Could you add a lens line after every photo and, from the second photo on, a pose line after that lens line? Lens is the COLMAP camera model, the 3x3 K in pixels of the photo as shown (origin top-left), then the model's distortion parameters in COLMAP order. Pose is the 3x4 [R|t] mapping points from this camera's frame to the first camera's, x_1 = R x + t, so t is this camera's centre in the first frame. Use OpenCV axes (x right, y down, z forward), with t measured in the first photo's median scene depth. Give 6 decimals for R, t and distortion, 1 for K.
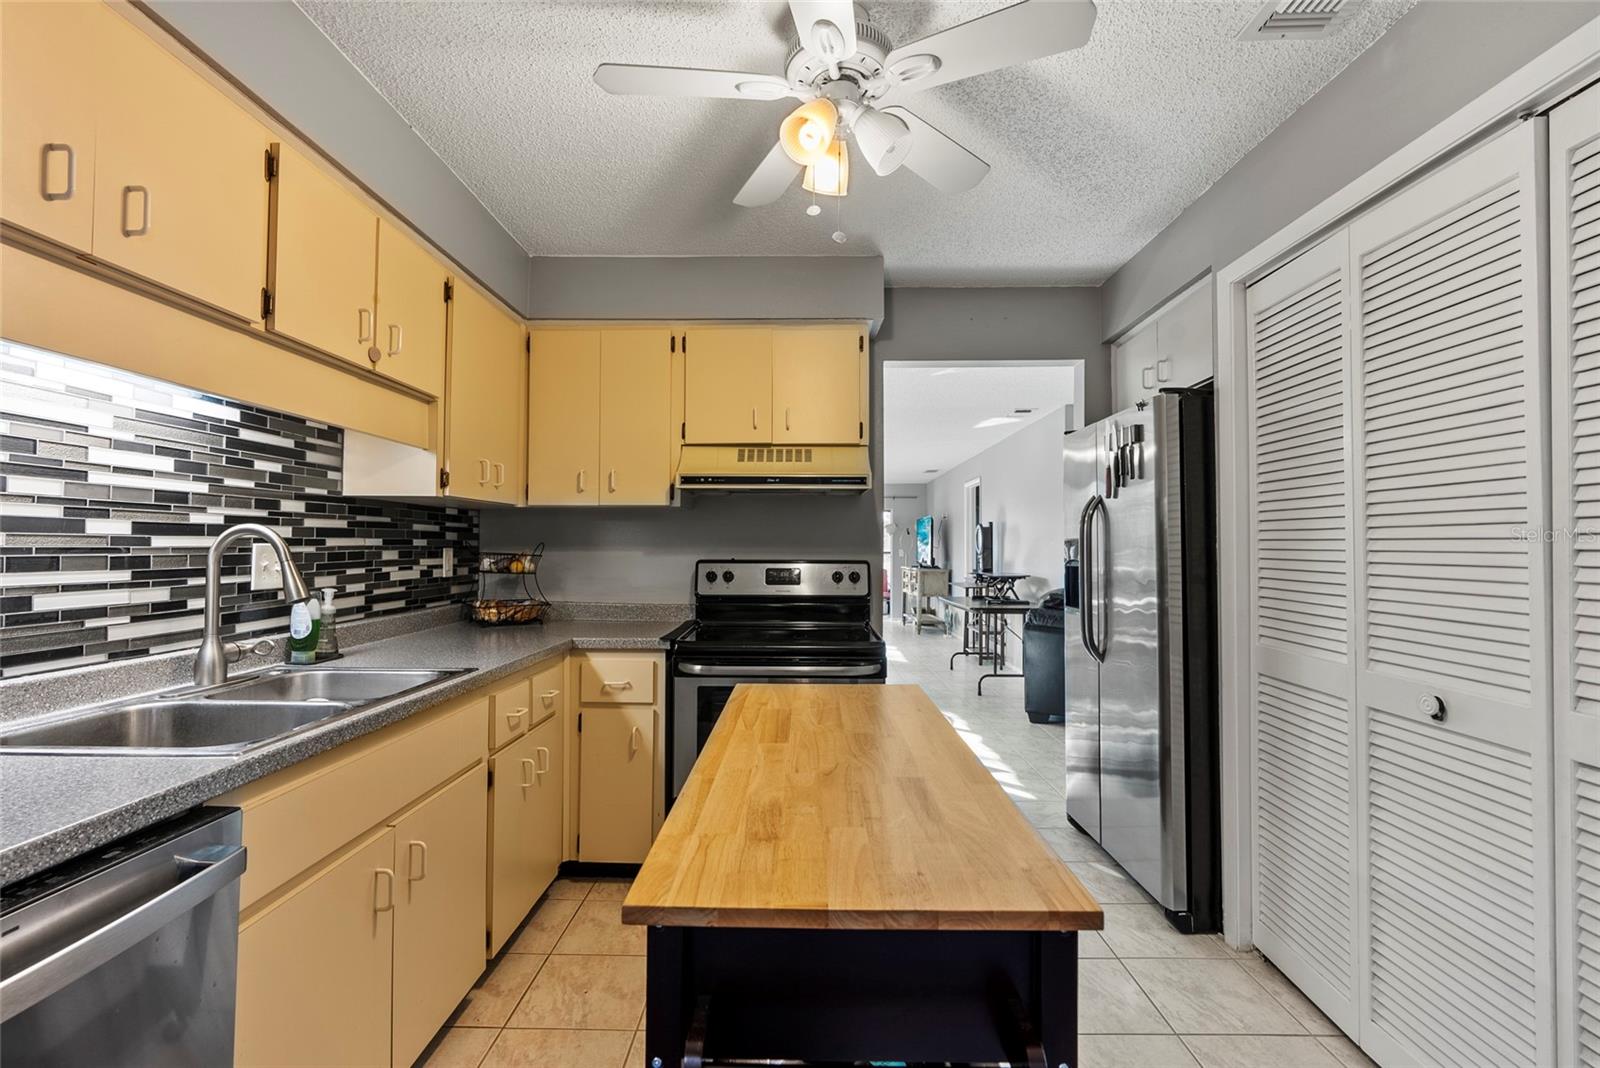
lens RADIAL K [[729.2, 0, 802.3], [0, 729.2, 531.7], [0, 0, 1]] dist [-0.011145, 0.000369]
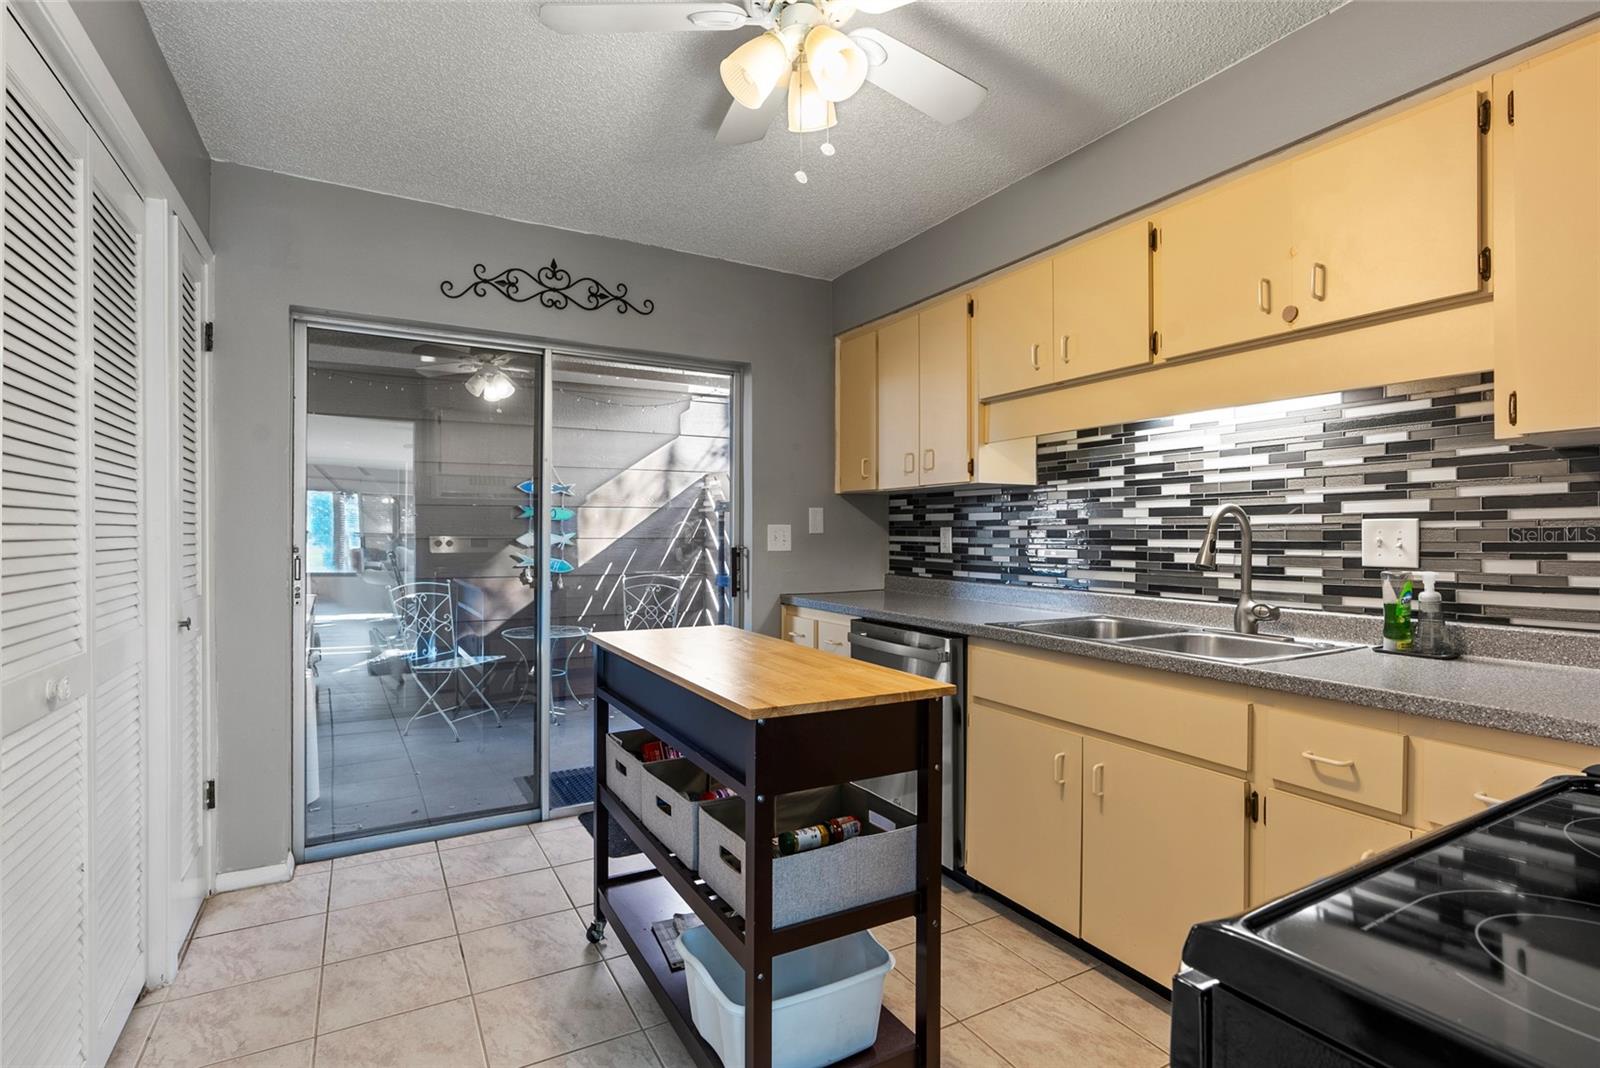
lens RADIAL K [[761.9, 0, 800.8], [0, 761.9, 536.1], [0, 0, 1]] dist [-0.012489, 0.003399]
pose [[-0.872159, -0.006498, -0.489180, 0.499252], [0.003556, 0.999801, -0.019621, 0.067074], [0.489210, -0.018853, -0.871962, 1.790452]]
